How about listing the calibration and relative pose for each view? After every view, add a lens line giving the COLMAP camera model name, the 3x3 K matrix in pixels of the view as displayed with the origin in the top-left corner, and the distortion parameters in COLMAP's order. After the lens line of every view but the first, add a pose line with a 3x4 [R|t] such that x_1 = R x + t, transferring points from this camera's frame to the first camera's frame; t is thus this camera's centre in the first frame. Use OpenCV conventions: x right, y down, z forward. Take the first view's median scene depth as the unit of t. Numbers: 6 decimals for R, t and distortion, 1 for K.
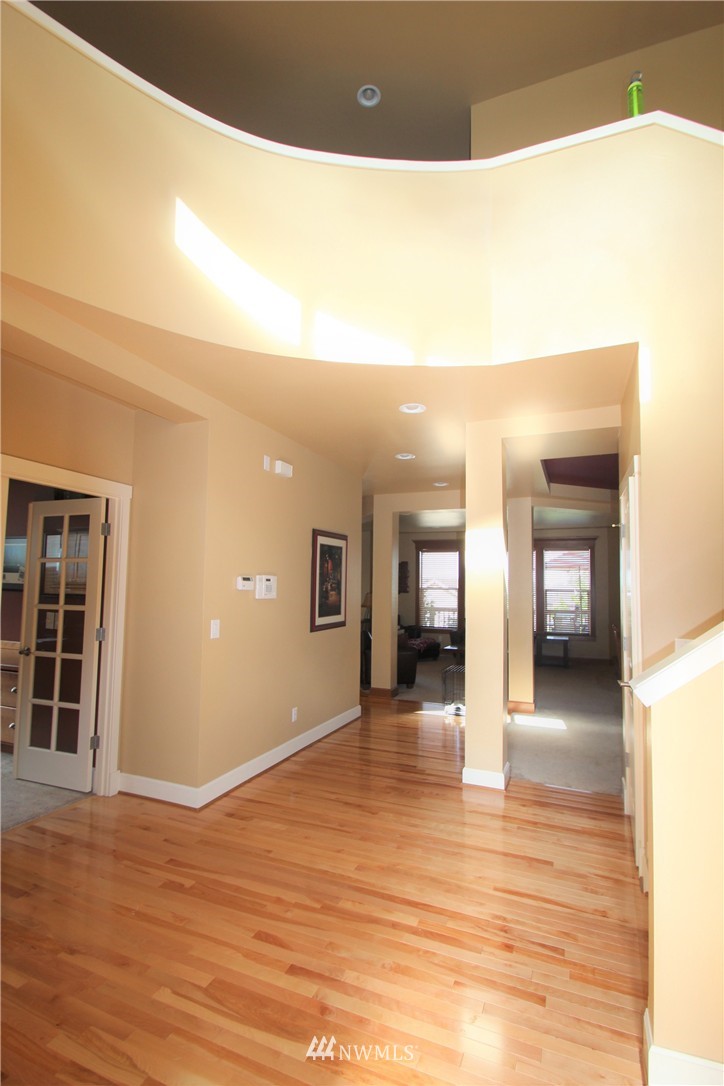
lens RADIAL K [[503.5, 0, 359.9], [0, 503.5, 546.3], [0, 0, 1]] dist [0.006960, -0.013497]
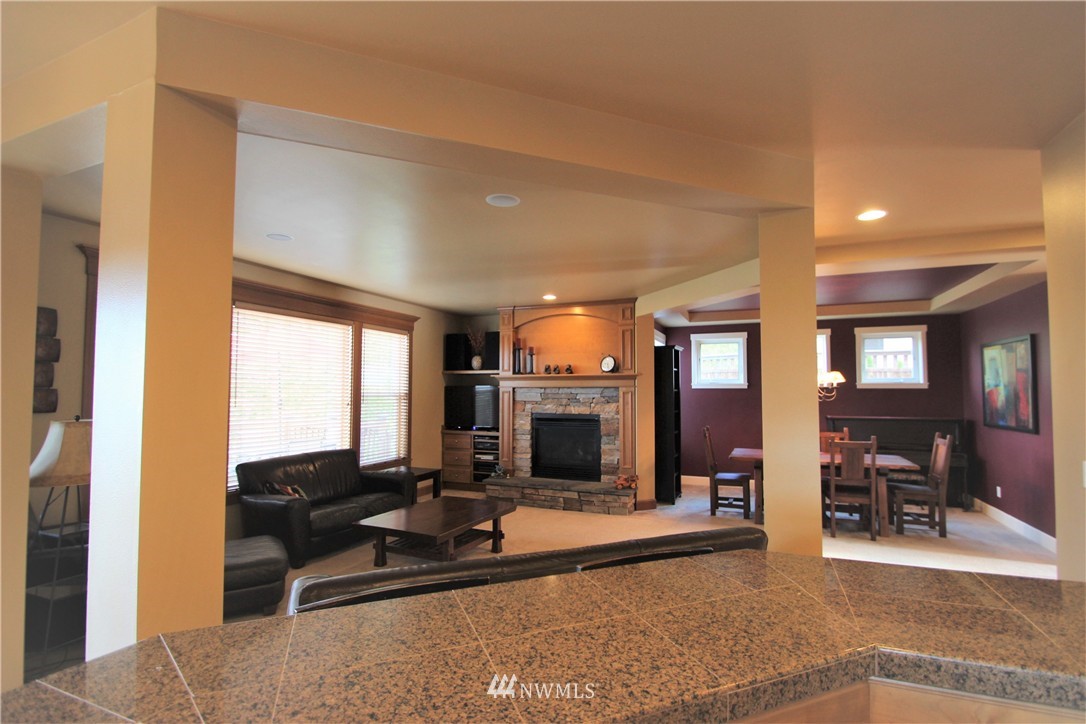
lens RADIAL K [[503.5, 0, 554.0], [0, 503.5, 367.4], [0, 0, 1]] dist [0.006960, -0.013497]
pose [[0.008327, 0.028955, 0.999546, -0.199708], [-0.079107, 0.996467, -0.028207, 0.049185], [-0.996831, -0.078836, 0.010588, 0.706109]]
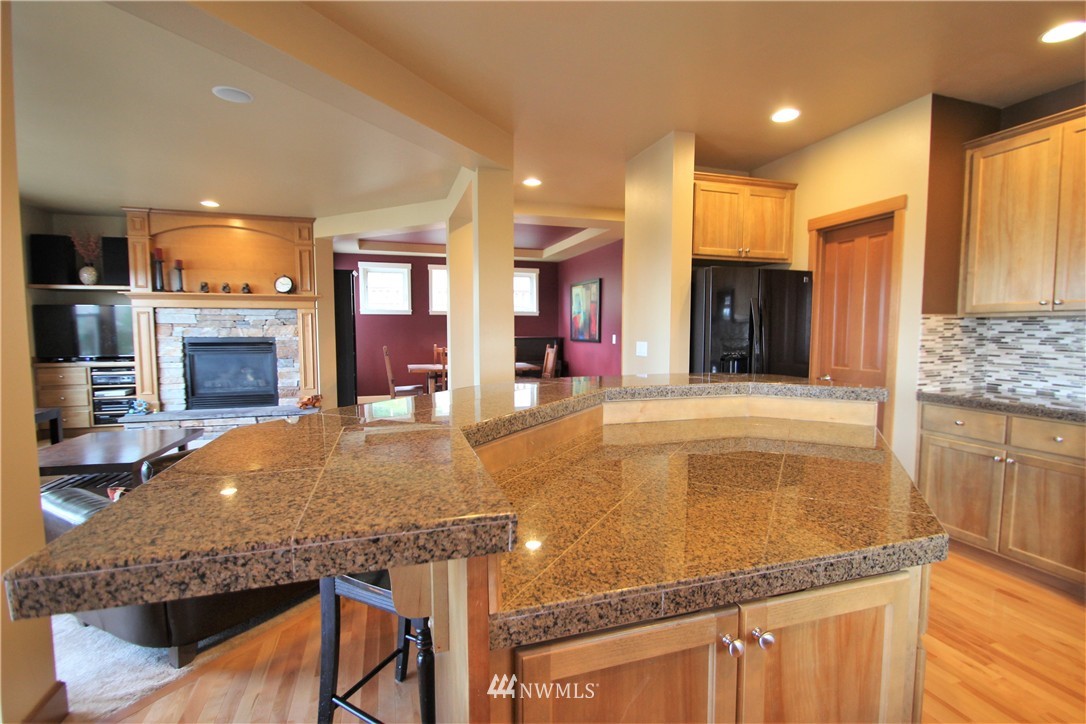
lens RADIAL K [[503.5, 0, 550.9], [0, 503.5, 364.6], [0, 0, 1]] dist [0.006960, -0.013497]
pose [[-0.643730, -0.074436, 0.761624, -0.243152], [-0.072271, 0.996723, 0.036328, 0.070825], [-0.761832, -0.031658, -0.647000, 0.782816]]
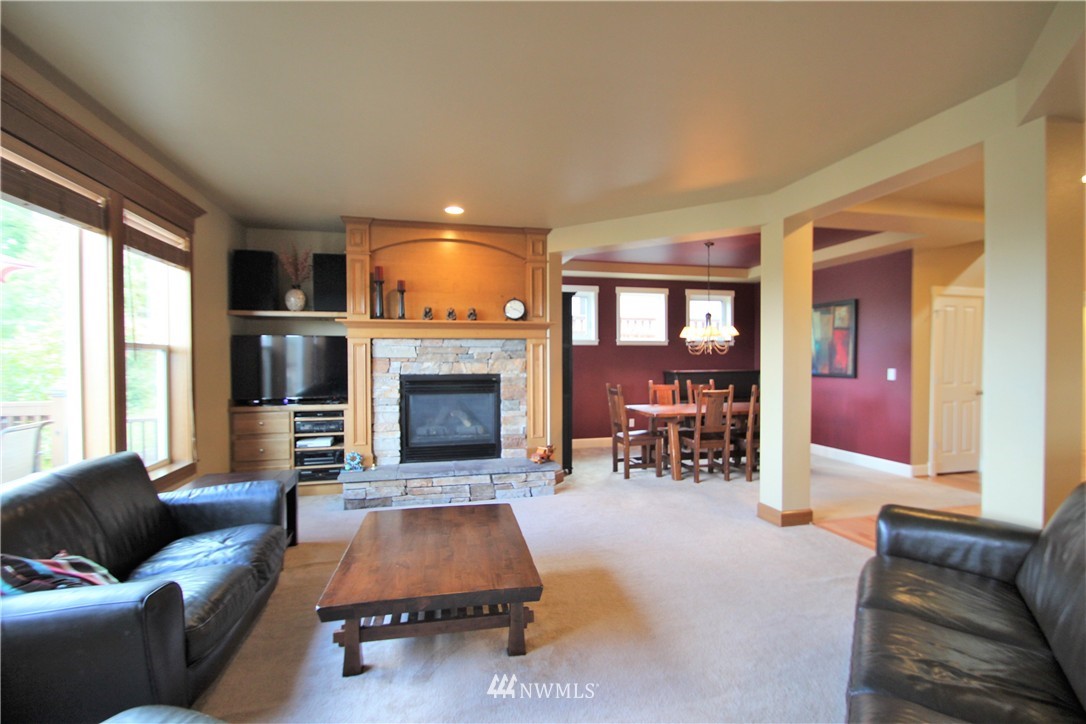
lens RADIAL K [[503.5, 0, 549.9], [0, 503.5, 362.6], [0, 0, 1]] dist [0.006960, -0.013497]
pose [[-0.591318, -0.025874, 0.806023, -0.011369], [-0.070814, 0.997290, -0.019938, 0.078887], [-0.803323, -0.068868, -0.591548, 0.890491]]
